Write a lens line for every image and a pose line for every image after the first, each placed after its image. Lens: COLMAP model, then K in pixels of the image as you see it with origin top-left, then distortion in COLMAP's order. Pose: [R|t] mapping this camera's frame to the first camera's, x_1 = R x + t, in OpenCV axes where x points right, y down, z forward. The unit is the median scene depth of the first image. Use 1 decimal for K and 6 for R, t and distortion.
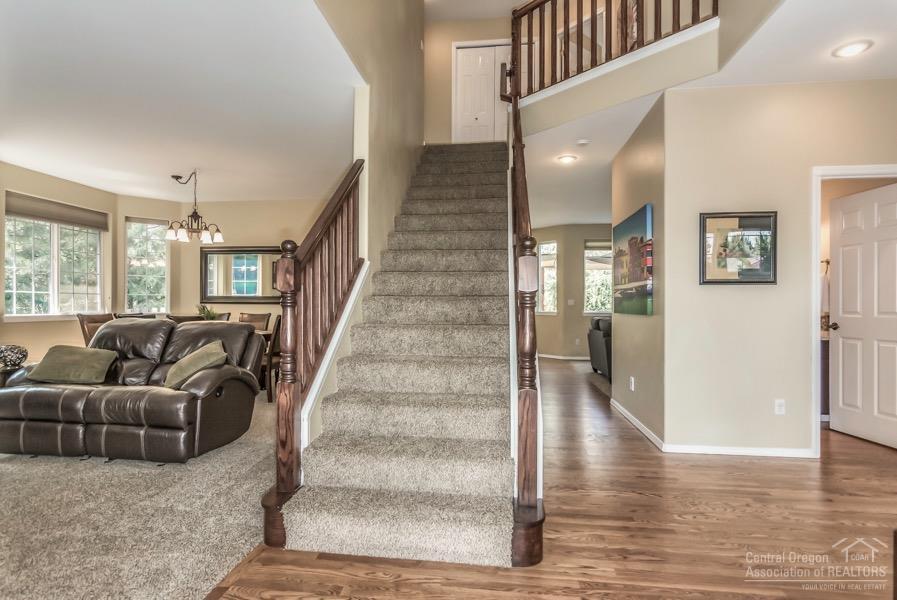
lens RADIAL K [[473.7, 0, 450.0], [0, 473.7, 303.4], [0, 0, 1]] dist [-0.002189, 0.001756]
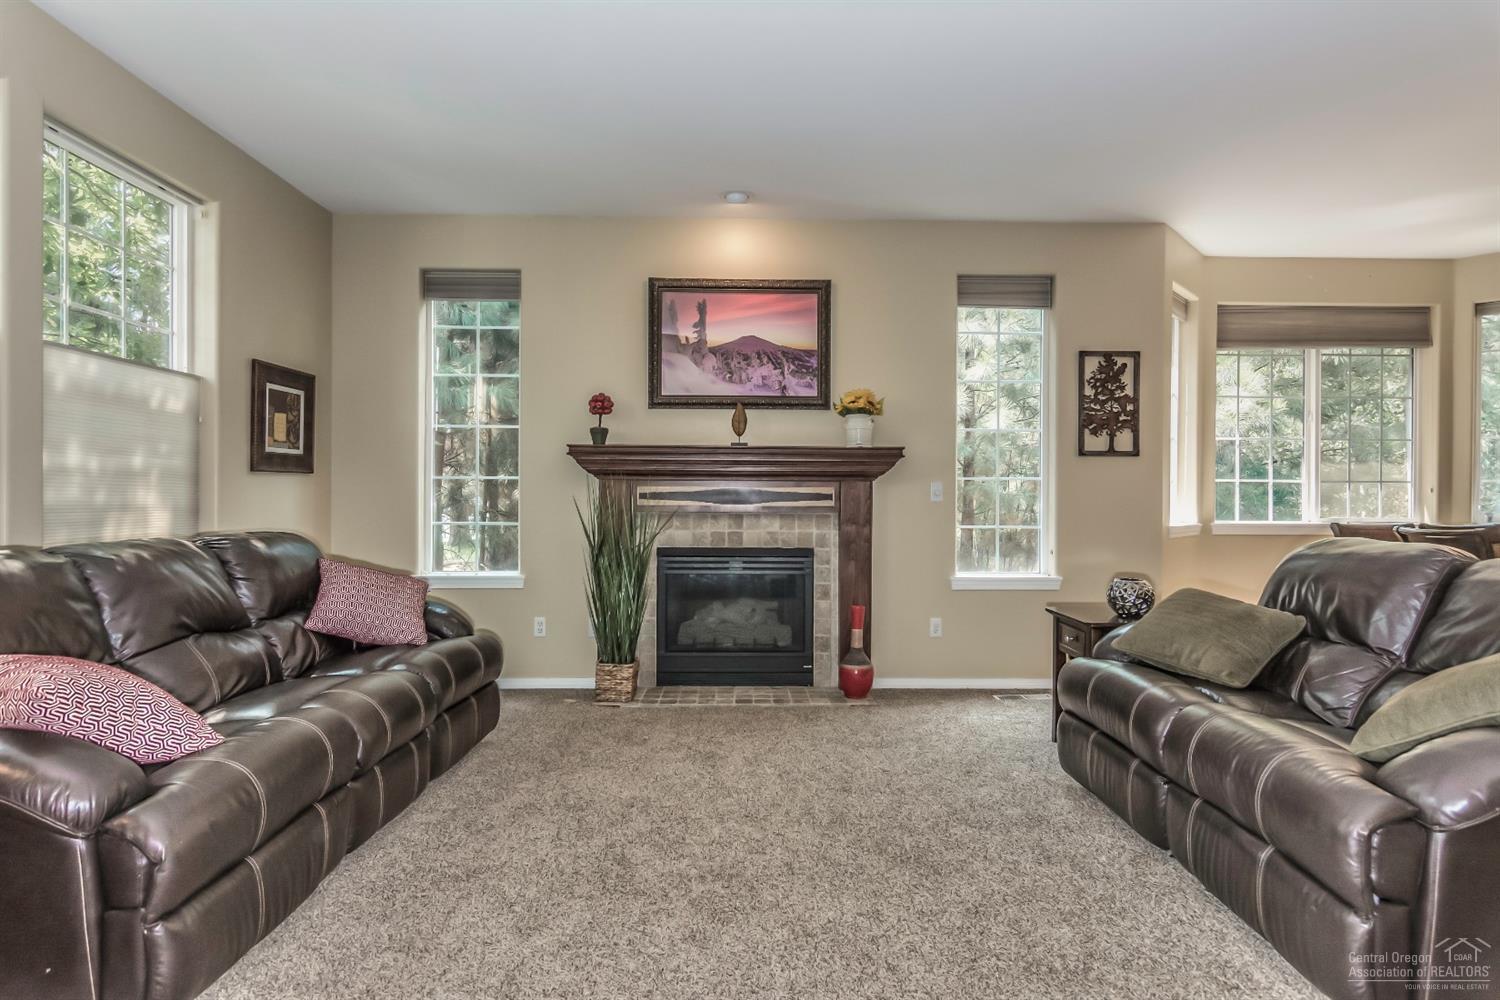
lens RADIAL K [[792.2, 0, 752.5], [0, 792.2, 505.7], [0, 0, 1]] dist [-0.002189, 0.001756]
pose [[0.137162, 0.006108, -0.990530, -0.062631], [-0.003299, 0.999978, 0.005710, 0.001531], [0.990543, 0.002484, 0.137180, 0.303393]]
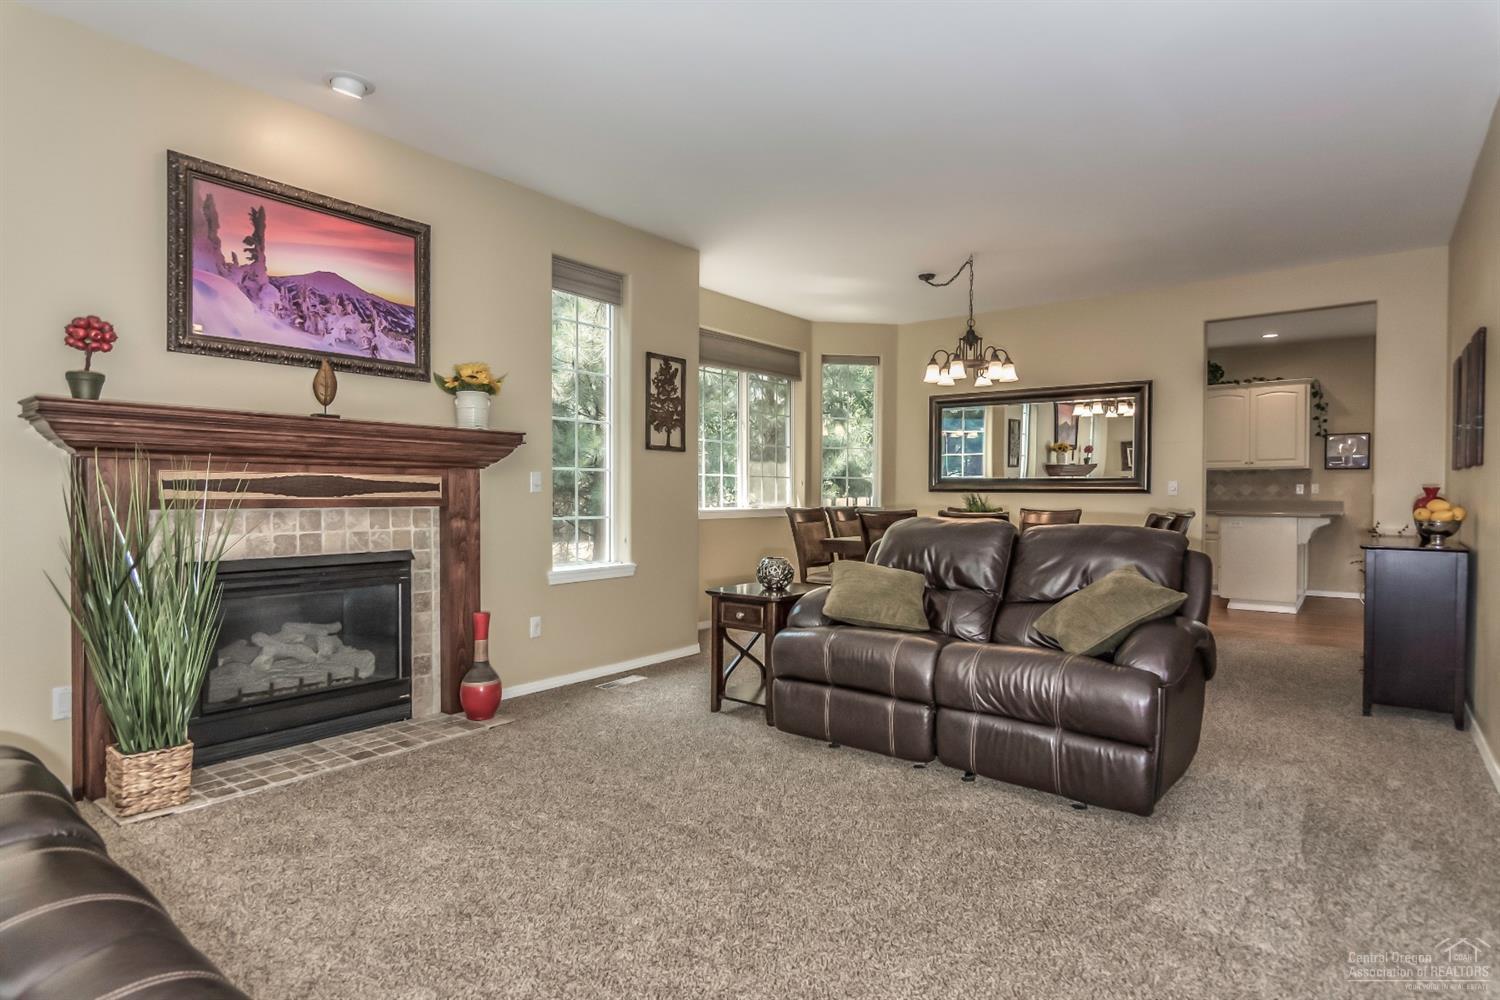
lens RADIAL K [[792.2, 0, 752.5], [0, 792.2, 505.7], [0, 0, 1]] dist [-0.002189, 0.001756]
pose [[0.855819, 0.008567, -0.517205, -0.275617], [-0.000622, 0.999879, 0.015533, 0.002030], [0.517275, -0.012972, 0.855721, 0.053023]]
